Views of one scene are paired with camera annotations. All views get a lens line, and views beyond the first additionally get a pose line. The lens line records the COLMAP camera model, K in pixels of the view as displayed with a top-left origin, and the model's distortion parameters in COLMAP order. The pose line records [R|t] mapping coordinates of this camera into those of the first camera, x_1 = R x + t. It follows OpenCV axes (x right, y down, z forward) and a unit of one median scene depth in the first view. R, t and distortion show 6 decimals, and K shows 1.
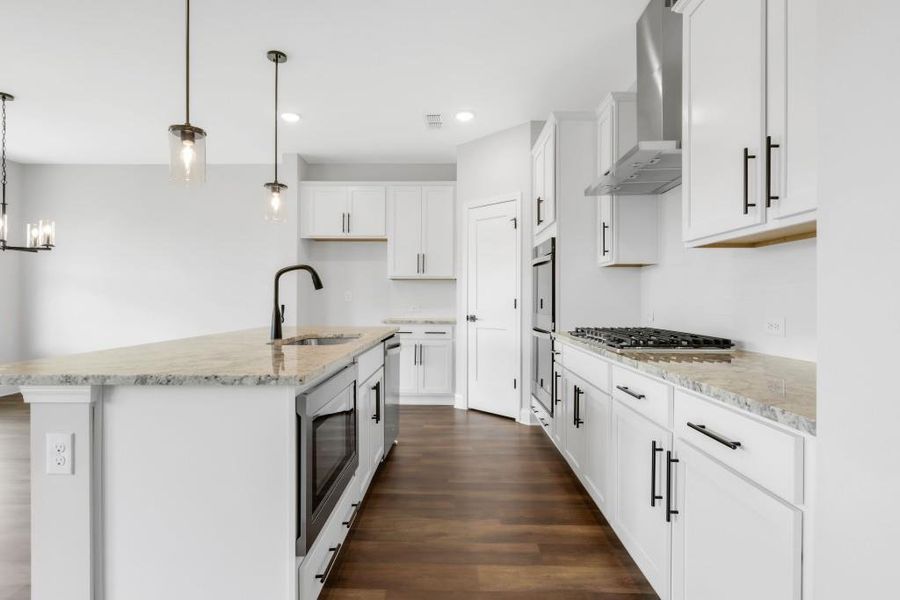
lens RADIAL K [[464.8, 0, 450.5], [0, 464.8, 301.4], [0, 0, 1]] dist [-0.002580, -0.000692]
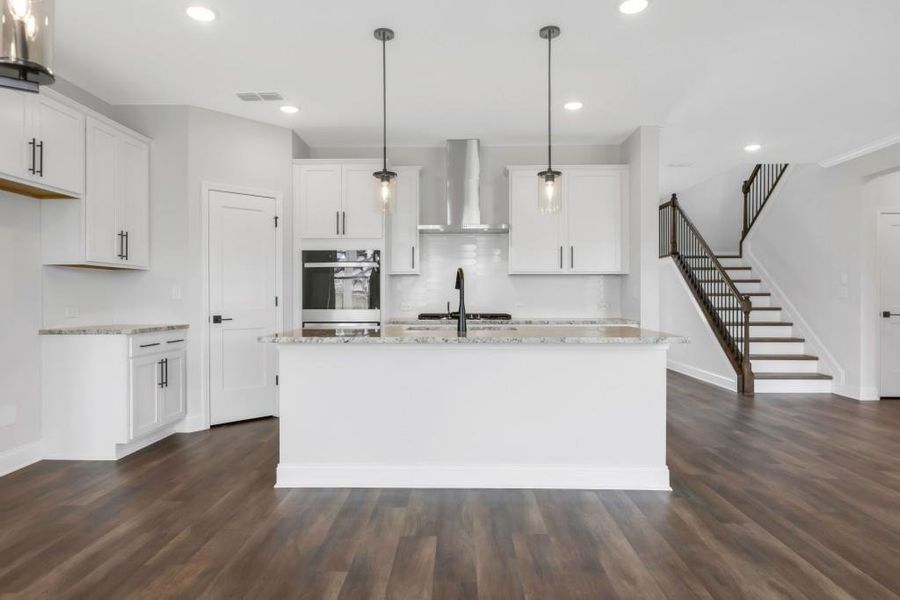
lens RADIAL K [[532.8, 0, 447.9], [0, 532.8, 301.1], [0, 0, 1]] dist [-0.002987, -0.001068]
pose [[0.014714, -0.009286, 0.999849, -1.235104], [0.005114, 0.999944, 0.009211, -0.005506], [-0.999879, 0.004978, 0.014761, 0.740604]]
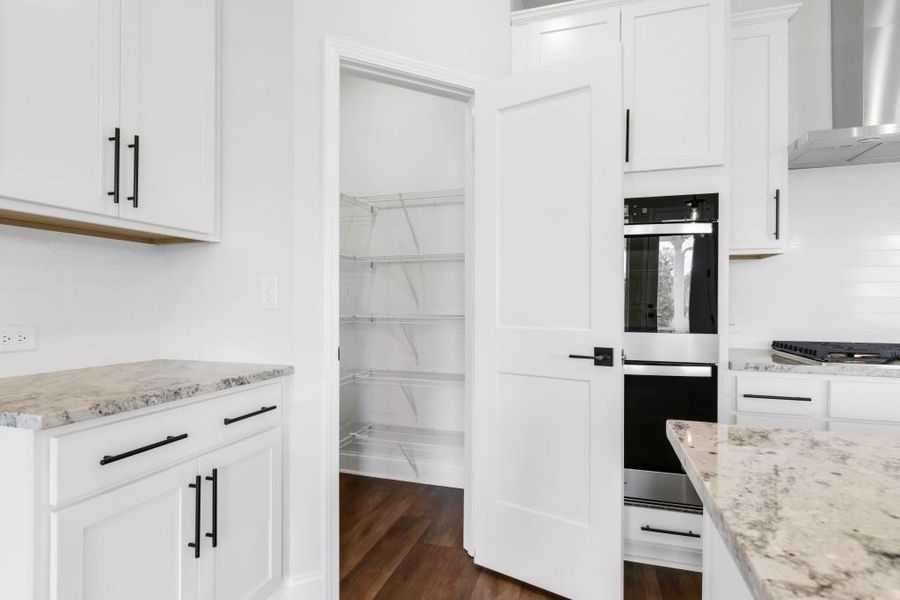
lens RADIAL K [[464.8, 0, 450.5], [0, 464.8, 301.4], [0, 0, 1]] dist [-0.002580, -0.000692]
pose [[0.292815, 0.001310, 0.956168, -0.386710], [-0.000199, 0.999999, -0.001309, -0.006339], [-0.956169, 0.000193, 0.292815, 1.082566]]
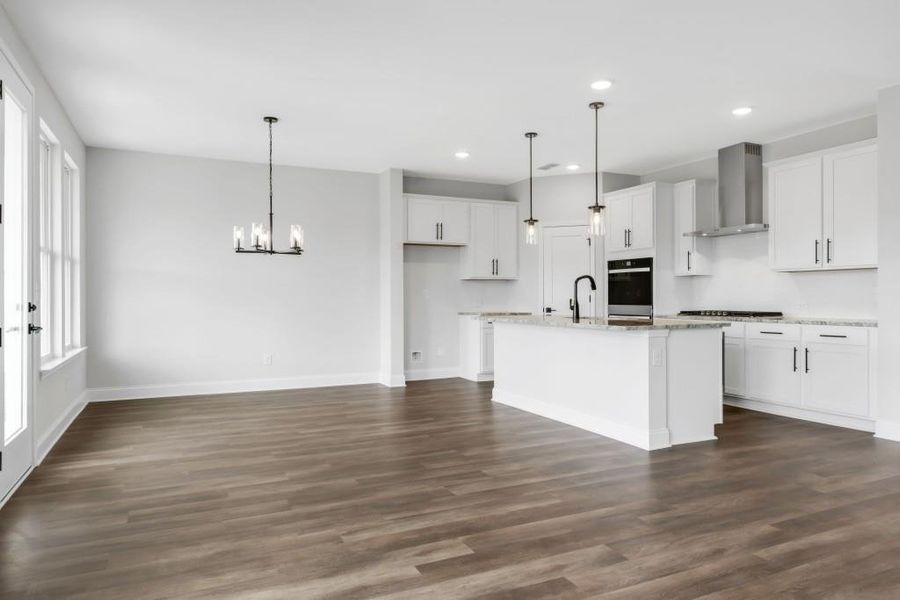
lens RADIAL K [[591.3, 0, 450.3], [0, 591.3, 294.3], [0, 0, 1]] dist [-0.000349, -0.001627]
pose [[0.899208, -0.002819, 0.437513, -1.252022], [0.006481, 0.999955, -0.006877, 0.001431], [-0.437474, 0.009019, 0.899186, -0.525493]]
